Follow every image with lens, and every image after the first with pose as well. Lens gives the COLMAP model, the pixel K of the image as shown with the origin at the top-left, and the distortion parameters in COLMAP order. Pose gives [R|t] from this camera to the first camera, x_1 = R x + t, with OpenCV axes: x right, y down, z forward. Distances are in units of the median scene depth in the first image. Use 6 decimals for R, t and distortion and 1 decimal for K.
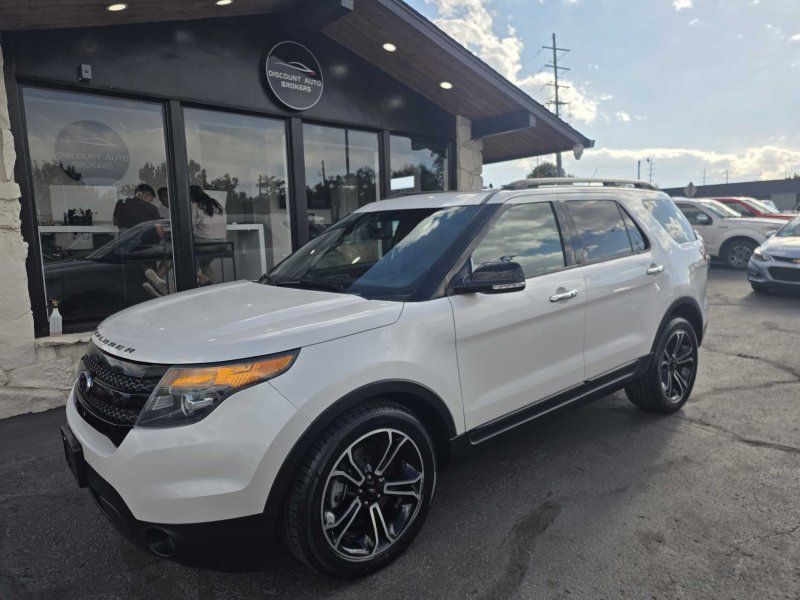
lens RADIAL K [[529.4, 0, 400.4], [0, 529.4, 294.2], [0, 0, 1]] dist [0.047545, -0.046654]
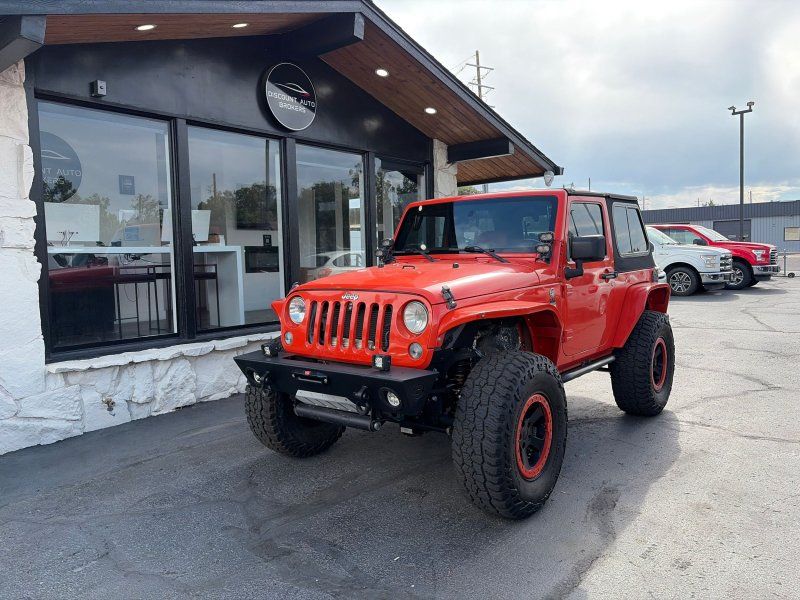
lens RADIAL K [[600.3, 0, 401.4], [0, 600.3, 297.2], [0, 0, 1]] dist [0.008443, -0.007913]
pose [[0.987647, -0.005045, 0.156613, -0.170317], [0.013063, 0.998653, -0.050212, 0.018607], [-0.156149, 0.051637, 0.986383, -0.106391]]
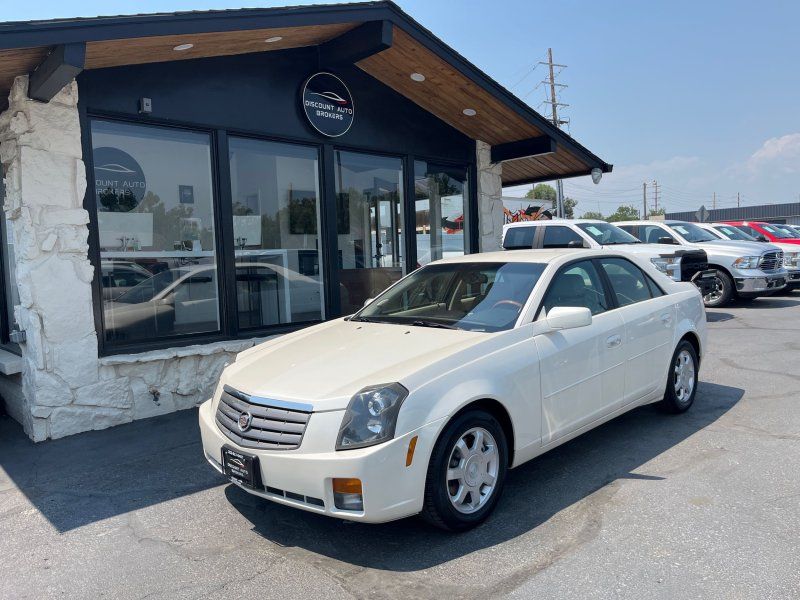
lens RADIAL K [[600.8, 0, 402.9], [0, 600.8, 300.5], [0, 0, 1]] dist [0.026522, -0.046287]
pose [[0.999355, -0.011243, 0.034108, -0.096863], [0.013088, 0.998435, -0.054367, 0.031564], [-0.033443, 0.054778, 0.997938, -0.140842]]
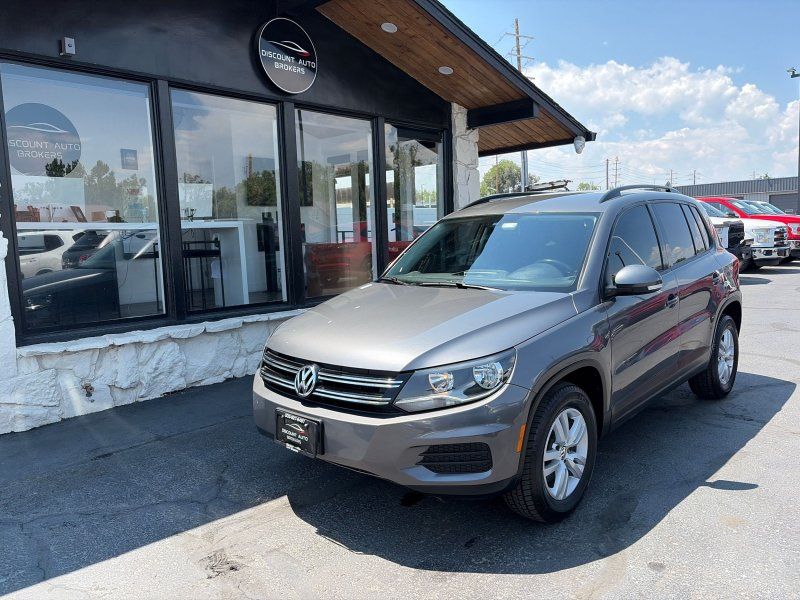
lens RADIAL K [[603.0, 0, 398.2], [0, 603.0, 306.1], [0, 0, 1]] dist [0.007326, -0.001028]
pose [[0.996117, -0.014216, 0.086879, -0.105837], [0.014604, 0.999886, -0.003830, 0.019845], [-0.086815, 0.005084, 0.996211, -0.031919]]
